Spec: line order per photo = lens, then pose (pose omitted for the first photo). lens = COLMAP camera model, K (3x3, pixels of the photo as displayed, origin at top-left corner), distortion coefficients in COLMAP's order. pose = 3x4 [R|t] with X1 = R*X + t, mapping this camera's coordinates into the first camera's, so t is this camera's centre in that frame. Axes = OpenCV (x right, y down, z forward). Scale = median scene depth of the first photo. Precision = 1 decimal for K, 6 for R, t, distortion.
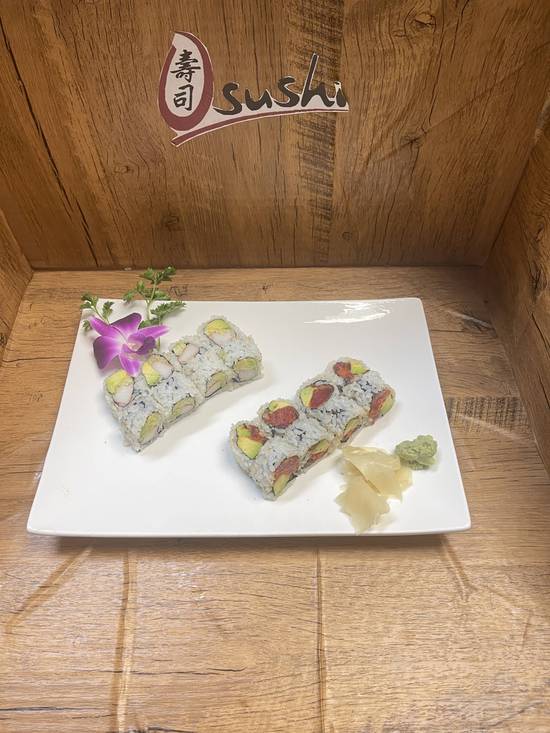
lens RADIAL K [[571.7, 0, 278.0], [0, 571.7, 375.4], [0, 0, 1]] dist [0.036356, -0.071152]
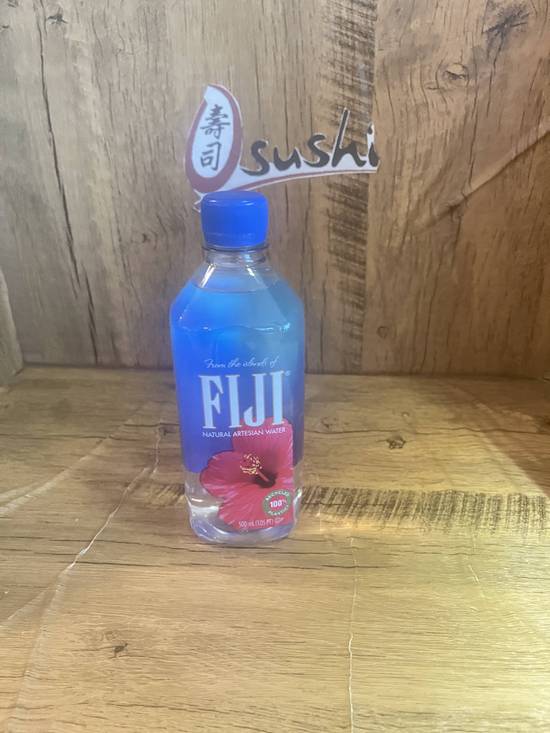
lens RADIAL K [[571.7, 0, 271.4], [0, 571.7, 373.8], [0, 0, 1]] dist [0.036356, -0.071152]
pose [[0.996800, 0.031461, -0.073491, 0.020854], [-0.063318, 0.871908, -0.485559, 0.290433], [0.048802, 0.488658, 0.871109, 0.316570]]
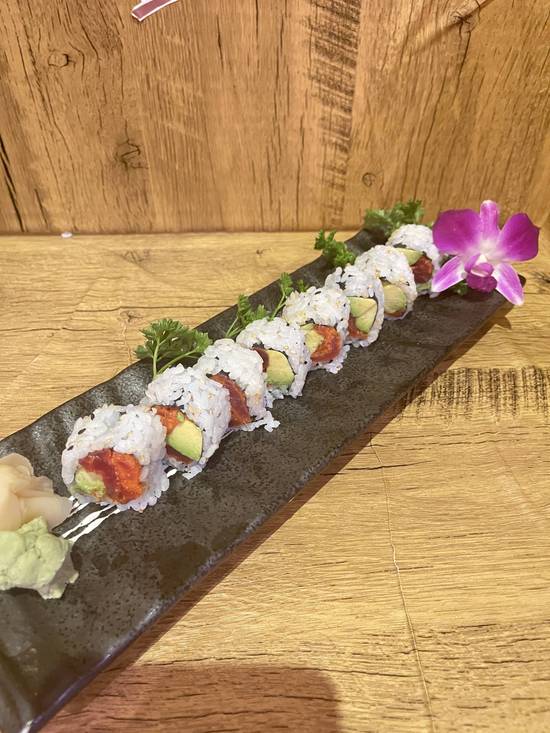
lens RADIAL K [[571.7, 0, 275.1], [0, 571.7, 377.2], [0, 0, 1]] dist [0.036356, -0.071152]
pose [[0.996565, -0.027713, 0.078035, -0.078146], [0.043880, 0.975890, -0.213806, 0.191209], [-0.070229, 0.216495, 0.973754, 0.402239]]
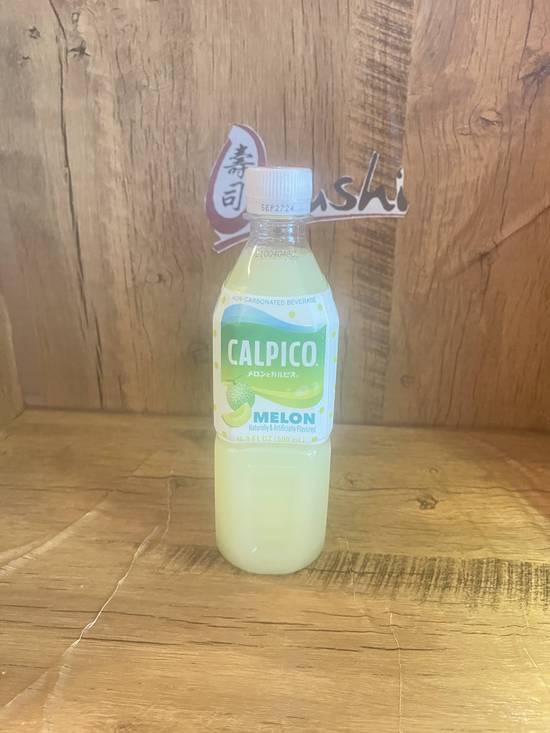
lens RADIAL K [[571.7, 0, 269.7], [0, 571.7, 373.4], [0, 0, 1]] dist [0.036356, -0.071152]
pose [[0.997050, 0.048037, -0.059864, -0.032185], [-0.073077, 0.832641, -0.548970, 0.255439], [0.023474, 0.551725, 0.833695, 0.356980]]
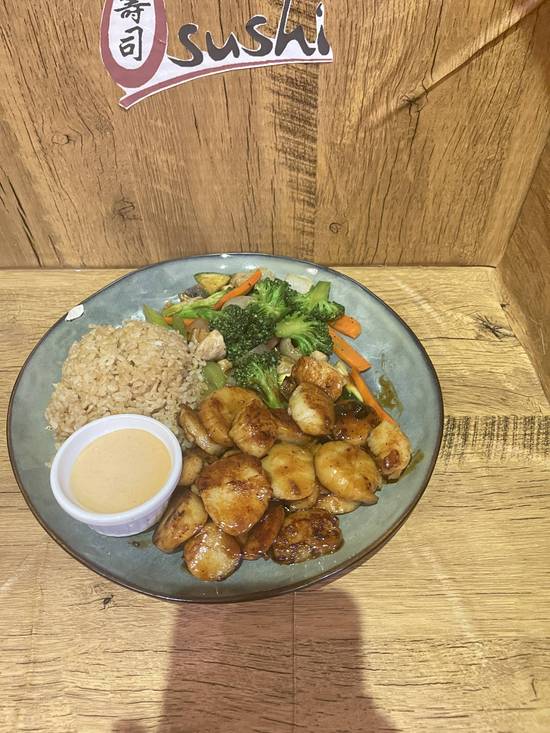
lens RADIAL K [[571.7, 0, 276.1], [0, 571.7, 371.7], [0, 0, 1]] dist [0.036356, -0.071152]
pose [[0.999996, 0.002310, -0.001575, 0.042388], [-0.002457, 0.994894, -0.100899, 0.061585], [0.001334, 0.100903, 0.994895, 0.218664]]
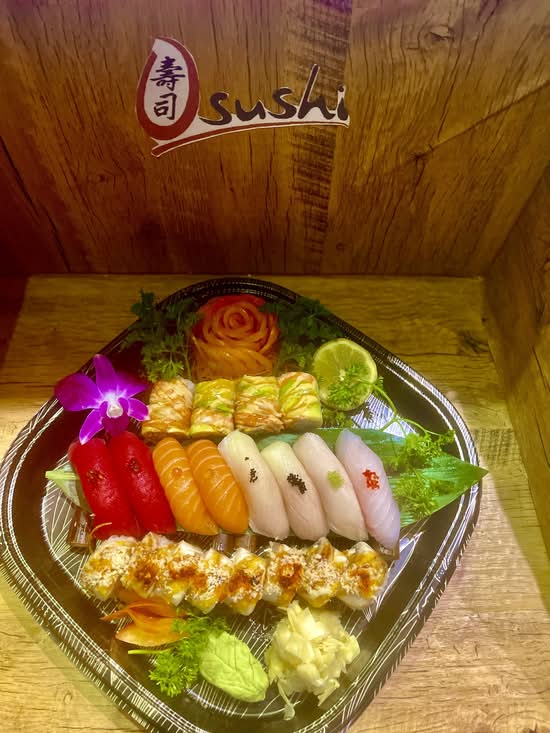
lens RADIAL K [[576.3, 0, 280.8], [0, 576.3, 390.1], [0, 0, 1]] dist [0.042921, -0.073061]
pose [[0.998888, 0.005440, 0.046827, -0.025204], [-0.011796, 0.990562, 0.136558, -0.165897], [-0.045642, -0.136959, 0.989525, 0.048124]]
